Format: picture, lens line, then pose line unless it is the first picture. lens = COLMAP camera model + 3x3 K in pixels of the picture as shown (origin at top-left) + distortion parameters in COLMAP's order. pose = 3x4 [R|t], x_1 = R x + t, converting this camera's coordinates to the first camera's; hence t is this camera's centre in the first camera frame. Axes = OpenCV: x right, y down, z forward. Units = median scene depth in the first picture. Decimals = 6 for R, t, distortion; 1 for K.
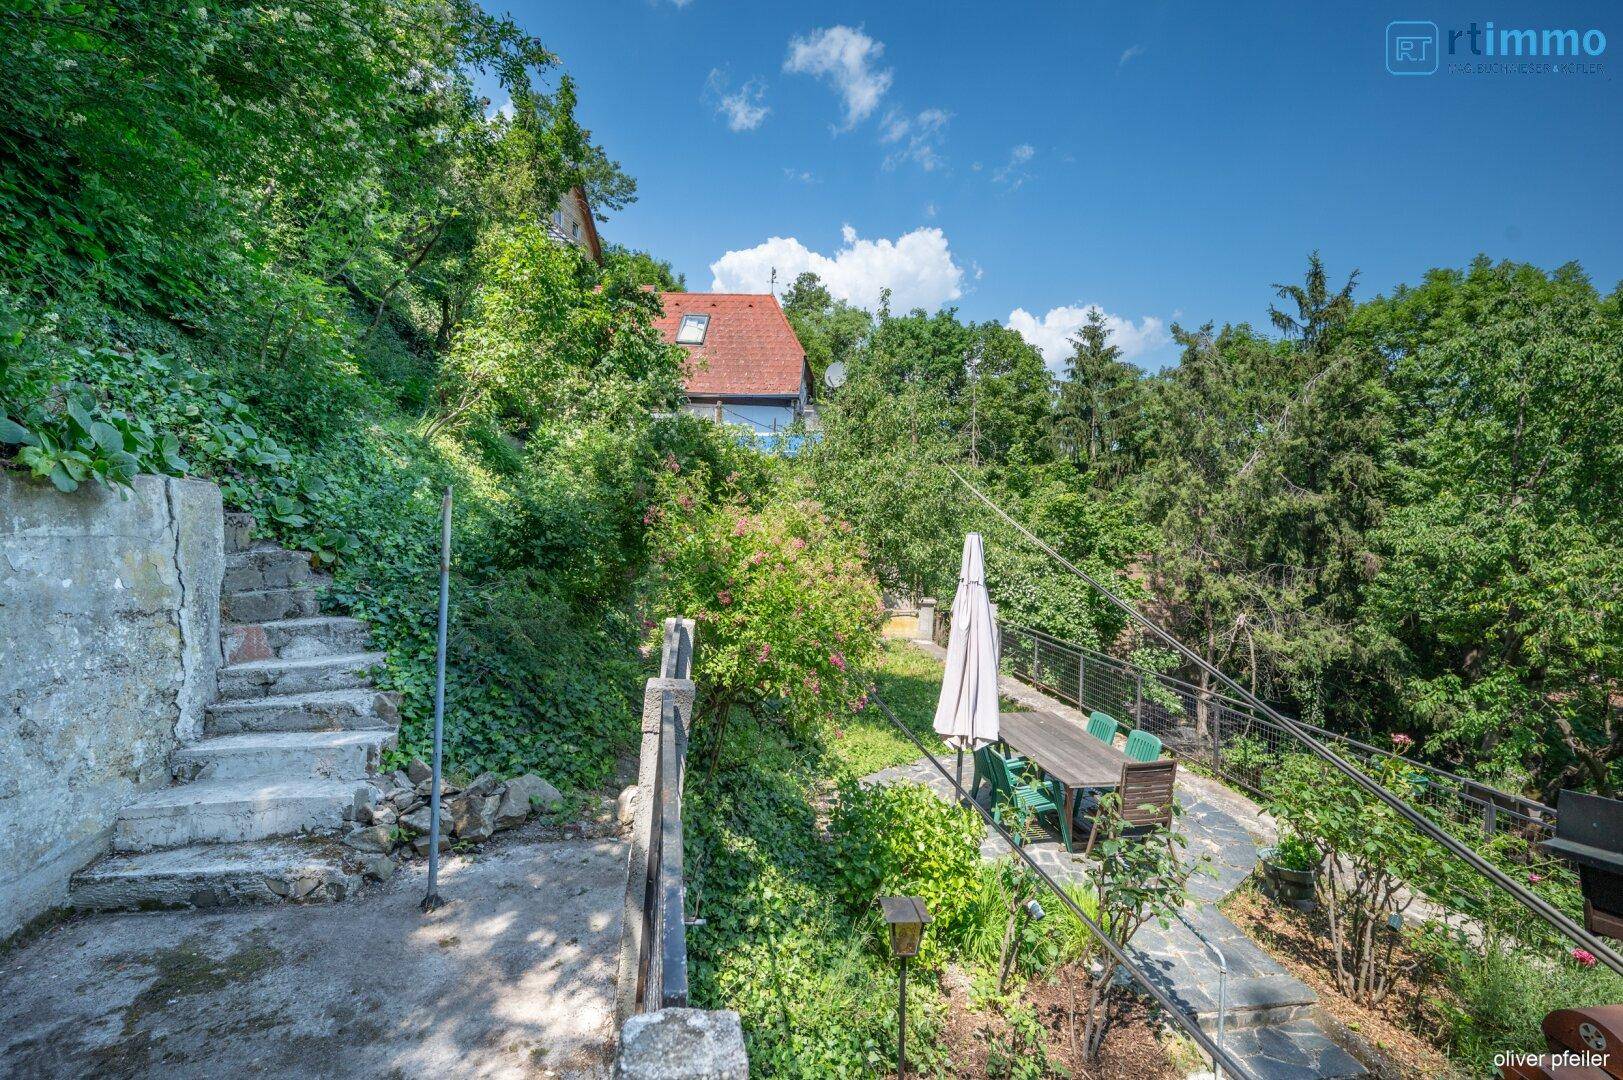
lens RADIAL K [[727.5, 0, 807.5], [0, 727.5, 537.0], [0, 0, 1]] dist [-0.000638, -0.000011]
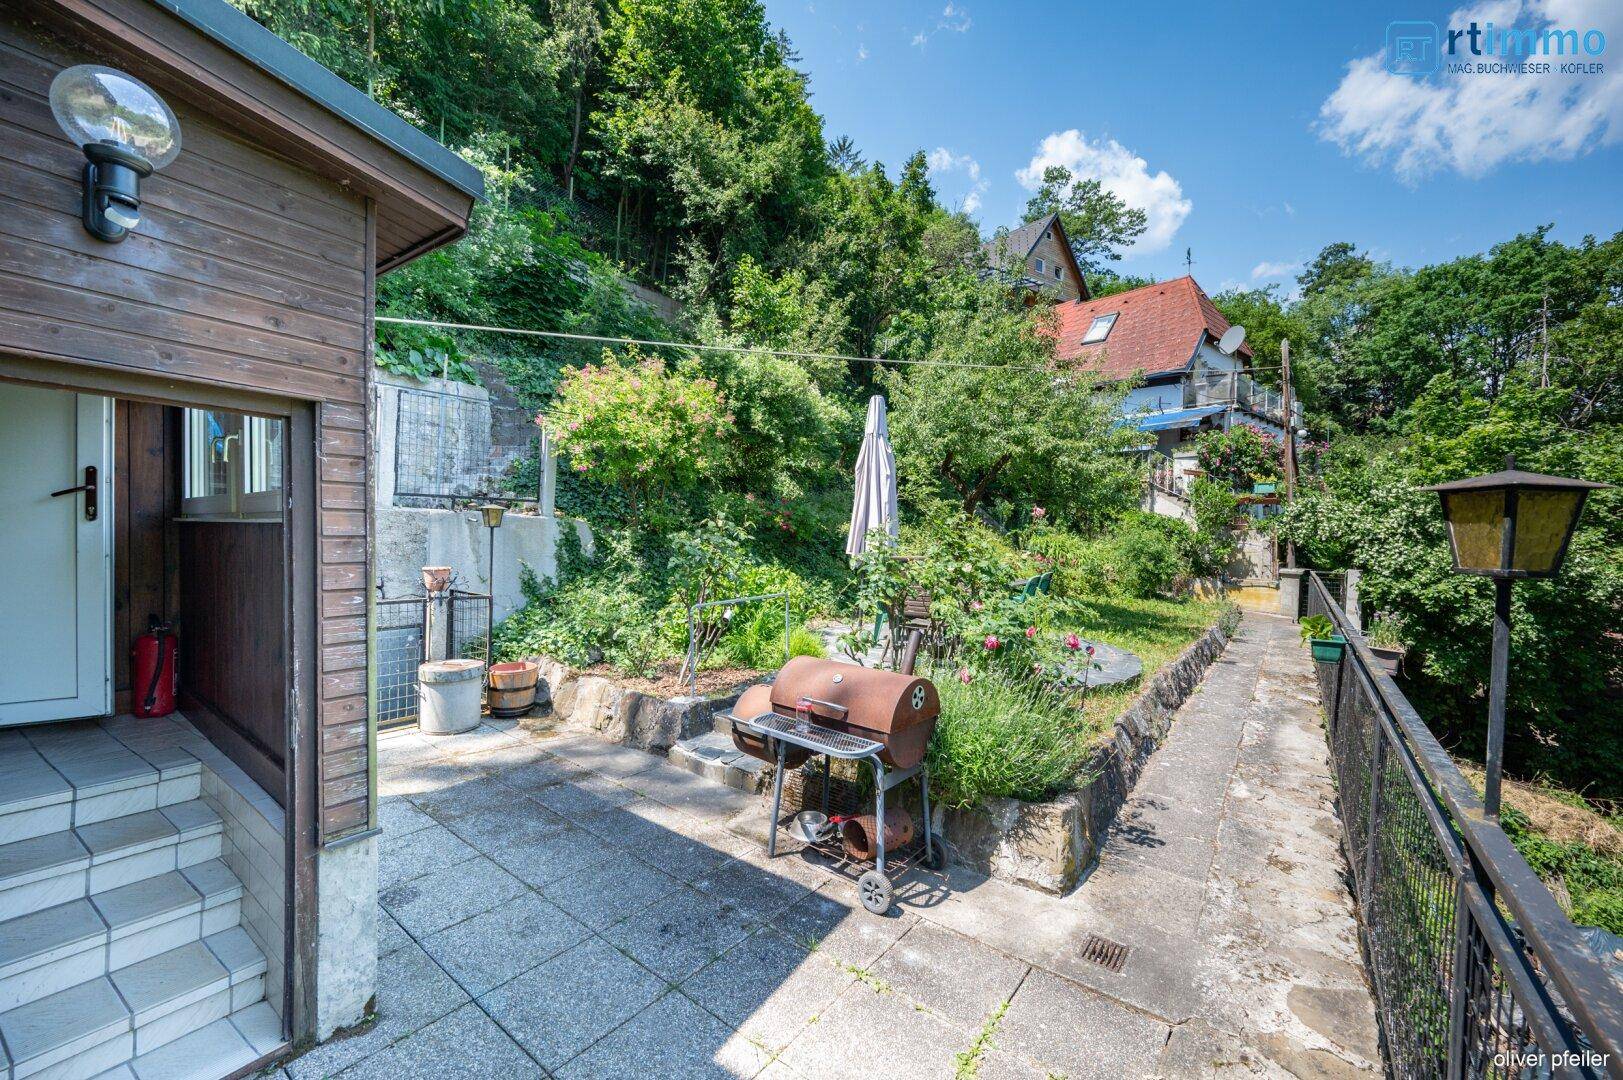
lens RADIAL K [[633.9, 0, 819.0], [0, 633.9, 551.9], [0, 0, 1]] dist [0.000105, -0.000010]
pose [[0.680868, 0.026292, -0.731934, 0.255448], [-0.043274, 0.999054, -0.004368, 0.070787], [0.731126, 0.034648, 0.681362, 0.049704]]
